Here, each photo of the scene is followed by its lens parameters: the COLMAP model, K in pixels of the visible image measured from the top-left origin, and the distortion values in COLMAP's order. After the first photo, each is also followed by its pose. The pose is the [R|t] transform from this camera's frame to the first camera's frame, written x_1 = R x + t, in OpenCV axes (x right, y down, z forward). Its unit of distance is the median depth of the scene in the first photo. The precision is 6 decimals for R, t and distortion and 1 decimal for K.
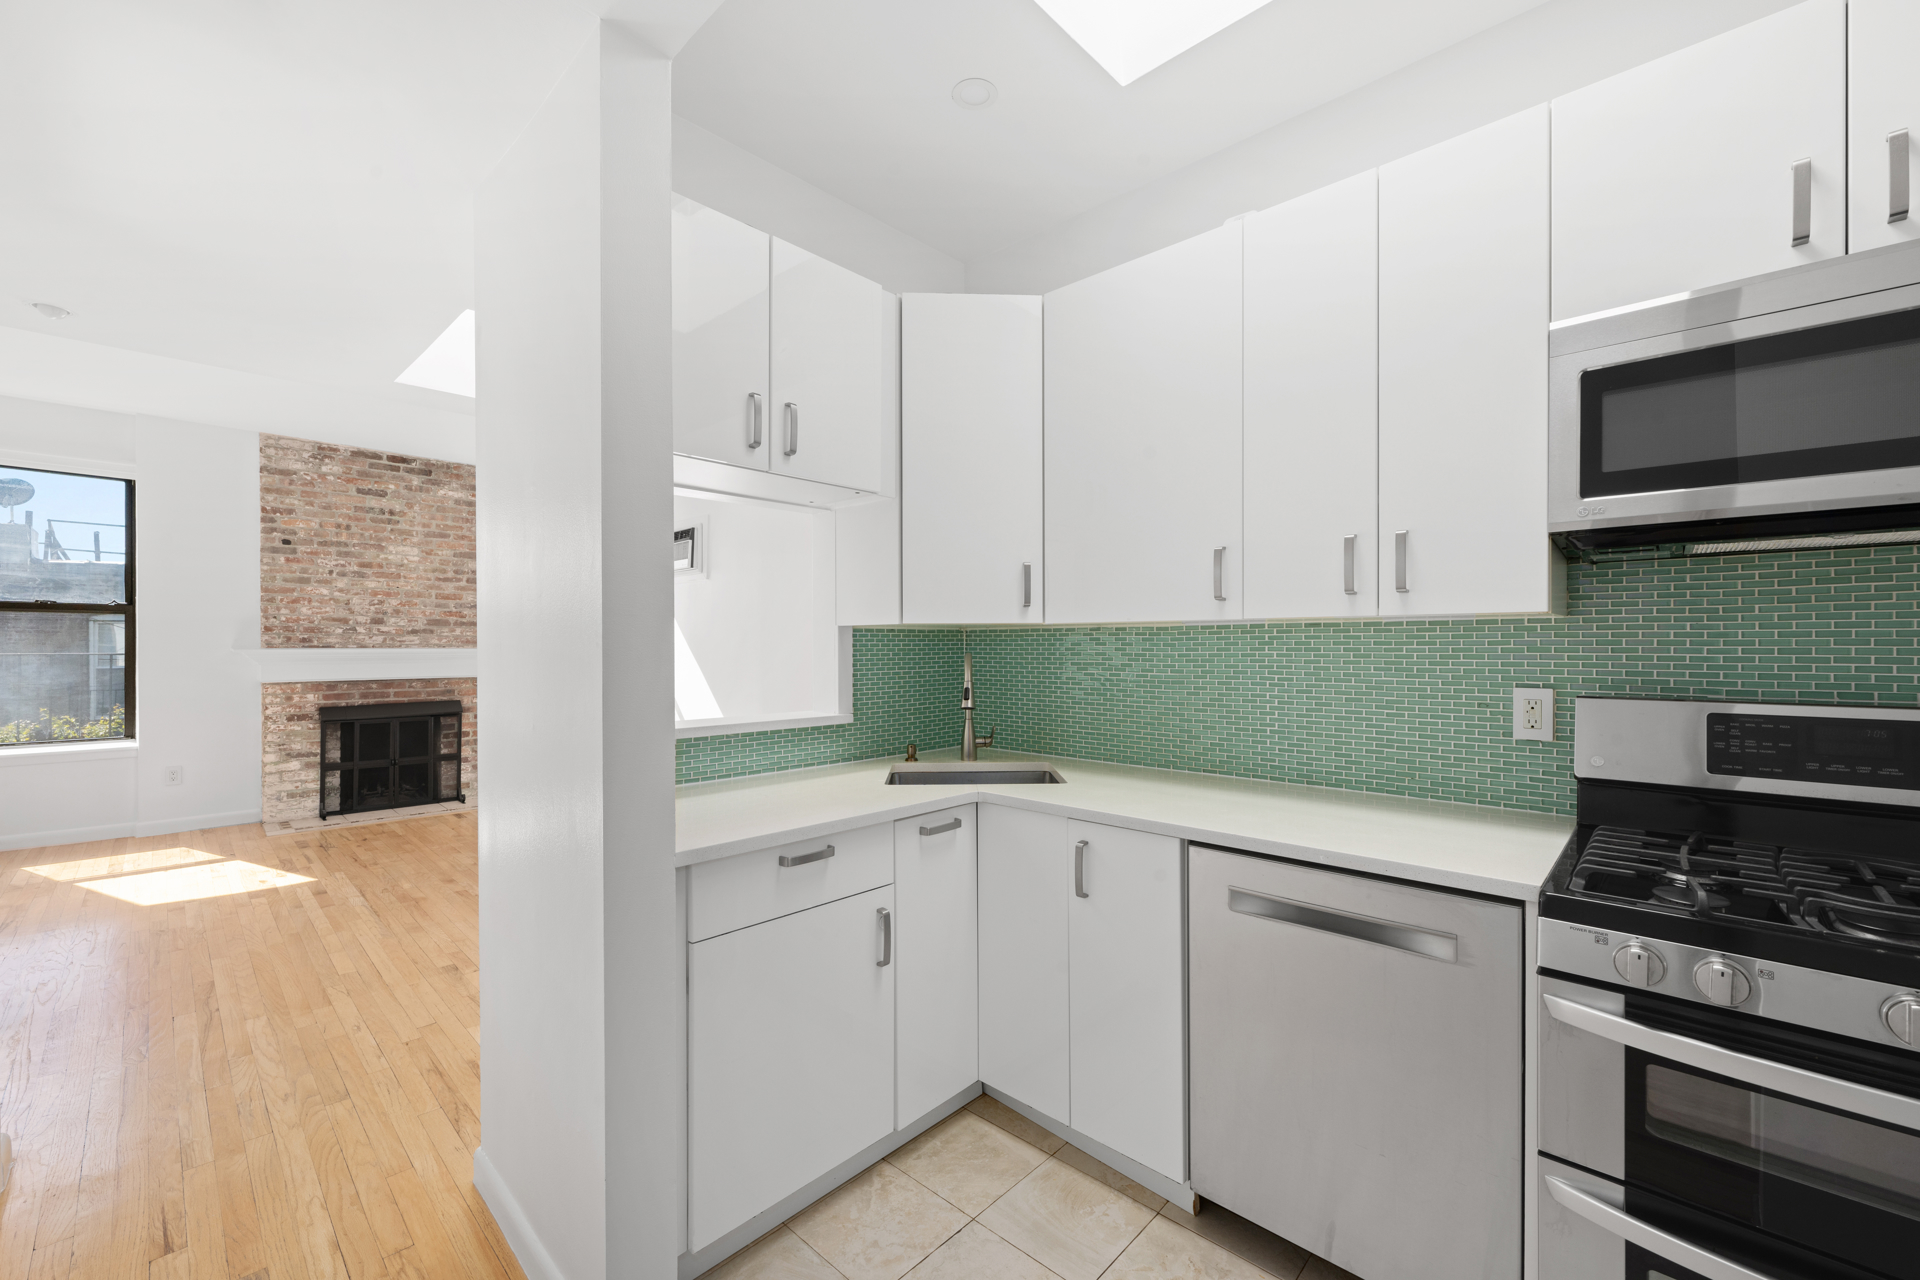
lens RADIAL K [[766.1, 0, 956.0], [0, 766.1, 644.8], [0, 0, 1]] dist [-0.000449, -0.000203]
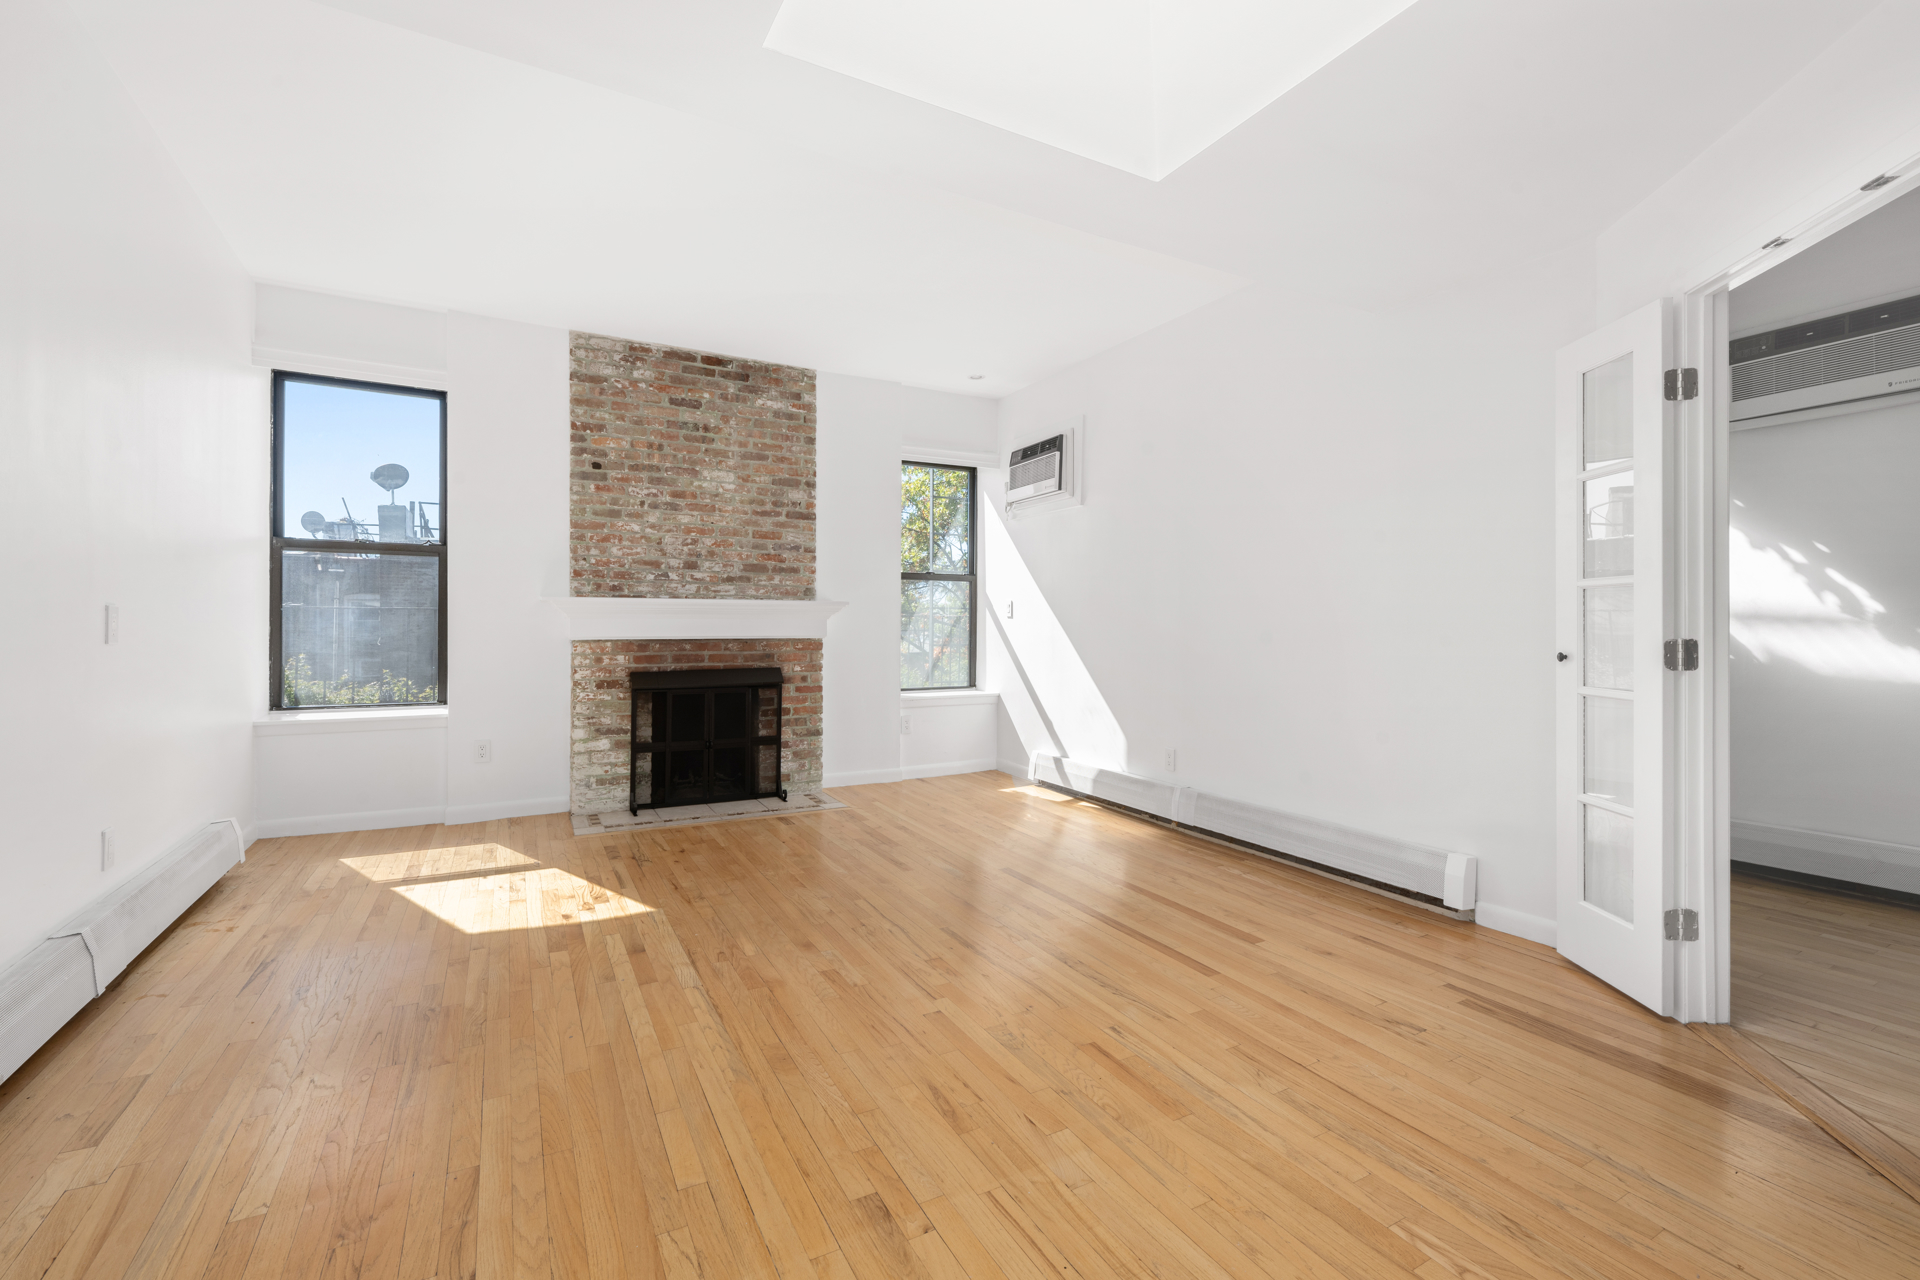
lens RADIAL K [[824.4, 0, 956.3], [0, 824.4, 620.9], [0, 0, 1]] dist [-0.000169, -0.000284]
pose [[0.952954, -0.000712, -0.303115, -0.253843], [-0.000939, 0.999986, -0.005302, 0.033126], [0.303115, 0.005337, 0.952939, 0.292216]]
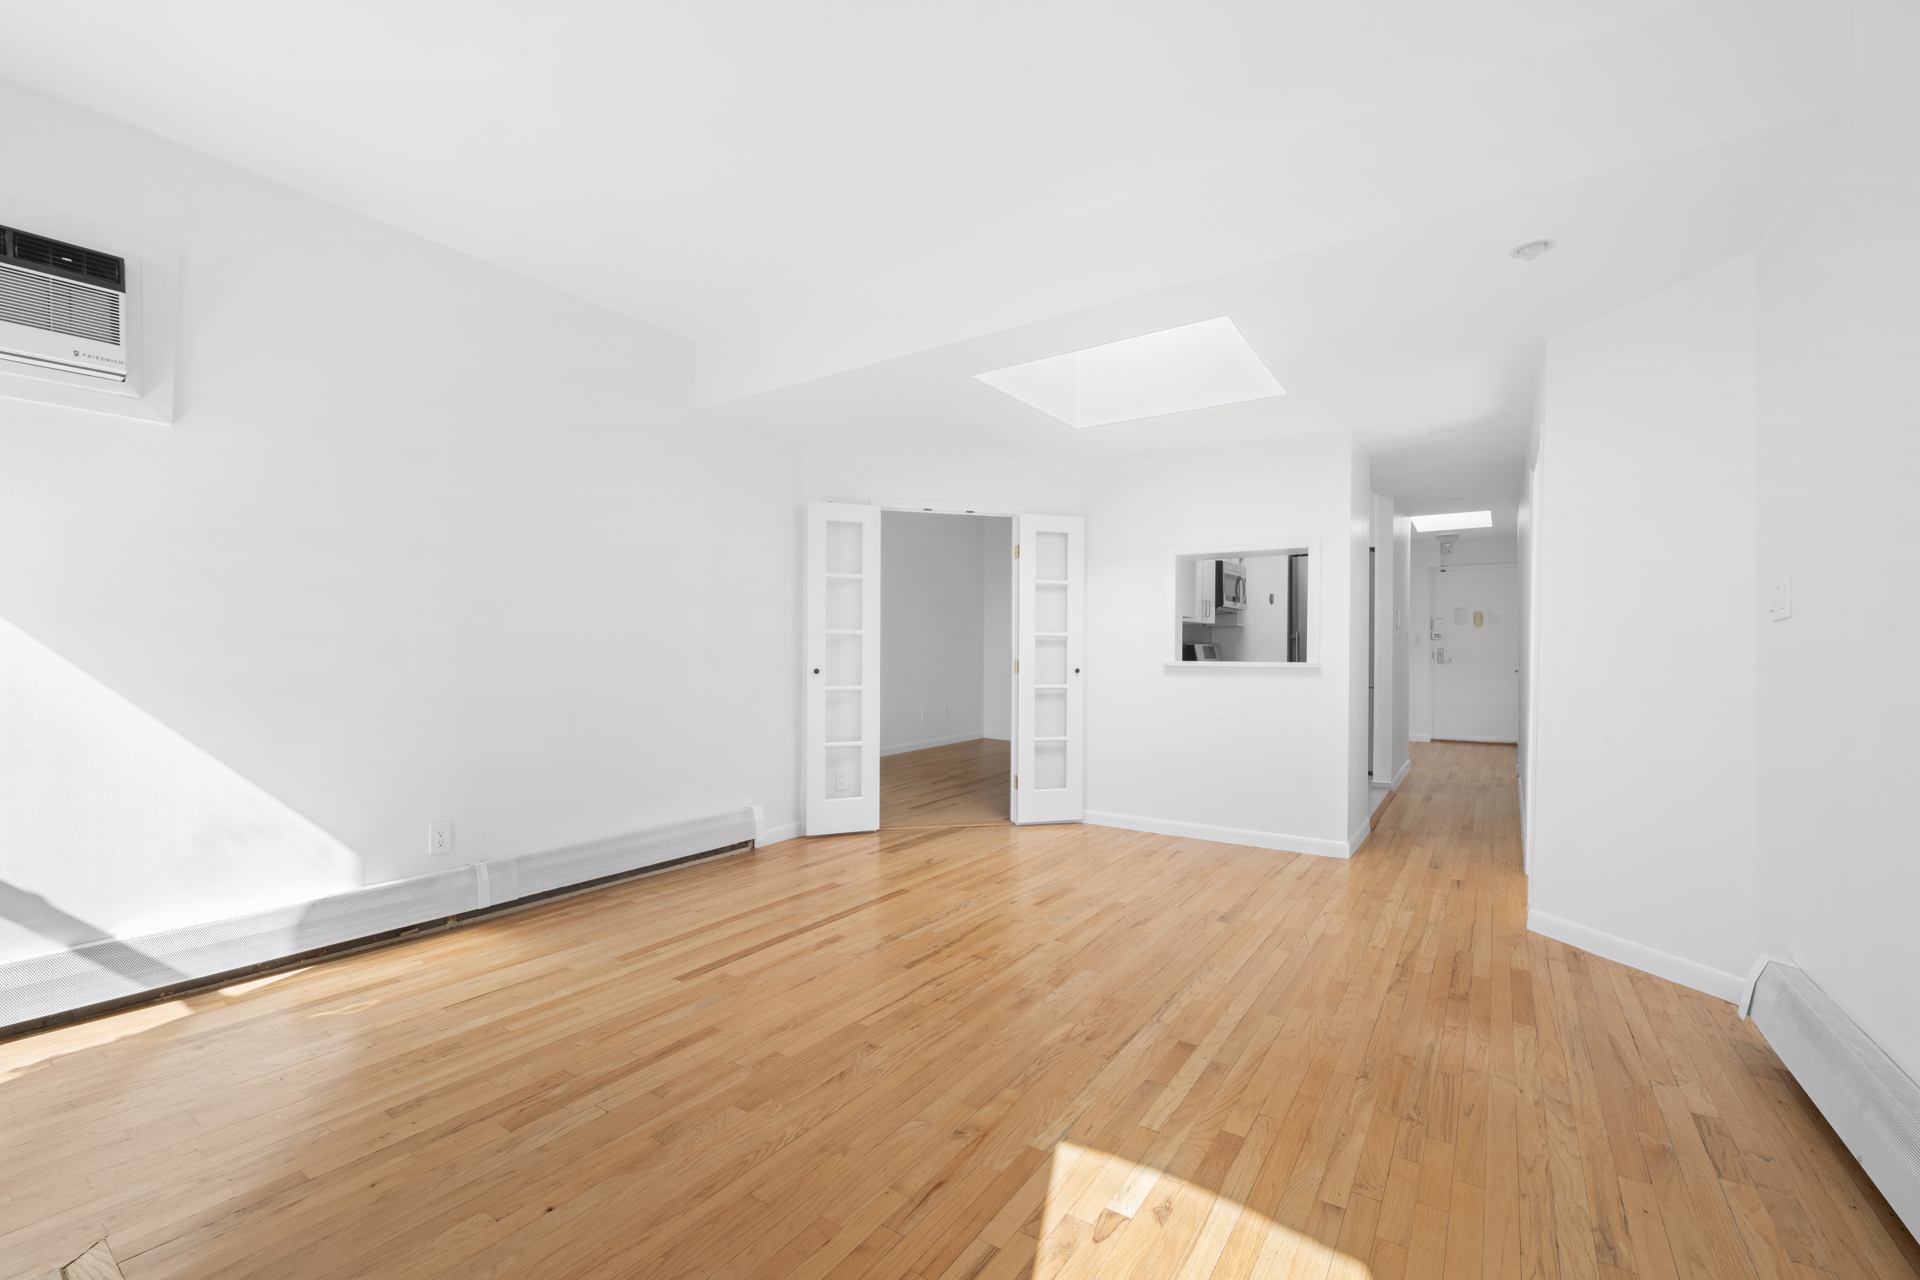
lens RADIAL K [[824.4, 0, 949.4], [0, 824.4, 653.2], [0, 0, 1]] dist [-0.000169, -0.000284]
pose [[-0.171189, -0.006662, 0.985216, -0.952824], [-0.002145, 0.999977, 0.006389, 0.026340], [-0.985236, -0.001019, -0.171199, 0.871428]]
